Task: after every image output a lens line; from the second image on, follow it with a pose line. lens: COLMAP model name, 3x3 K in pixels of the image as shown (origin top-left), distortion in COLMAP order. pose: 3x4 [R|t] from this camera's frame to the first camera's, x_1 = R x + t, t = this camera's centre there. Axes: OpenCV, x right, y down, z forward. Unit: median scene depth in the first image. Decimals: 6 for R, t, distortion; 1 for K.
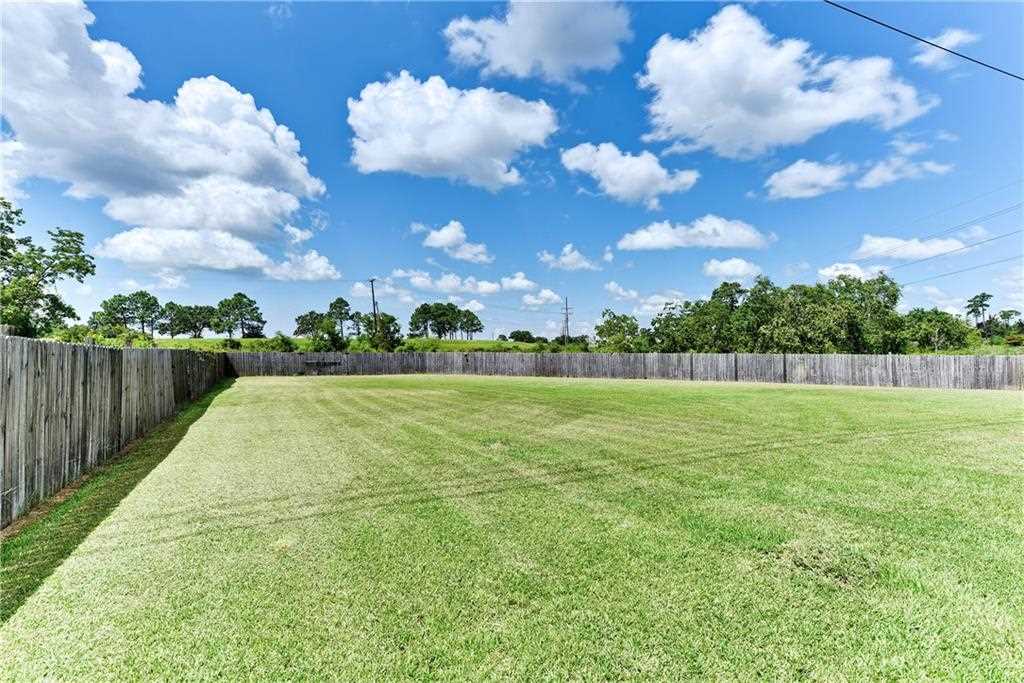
lens RADIAL K [[464.9, 0, 512.1], [0, 464.9, 341.5], [0, 0, 1]] dist [0.000065, 0.000033]
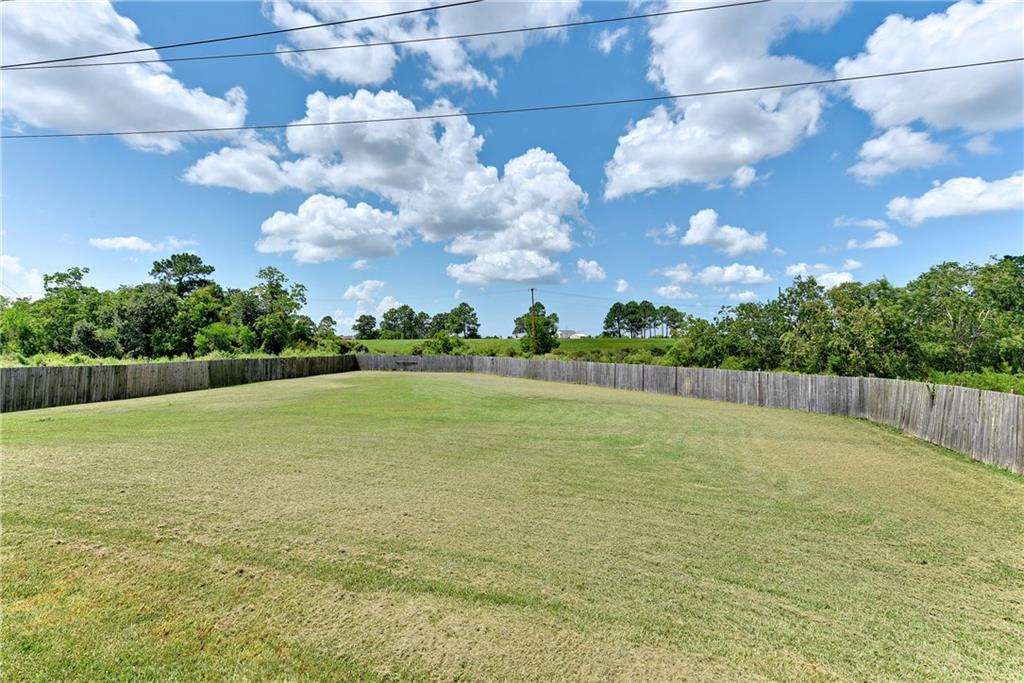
lens RADIAL K [[464.9, 0, 510.5], [0, 464.9, 341.5], [0, 0, 1]] dist [0.000065, 0.000033]
pose [[0.843568, -0.001400, -0.537021, 0.210915], [0.008449, 0.999907, 0.010665, -0.010357], [0.536956, -0.013534, 0.843502, -0.009196]]
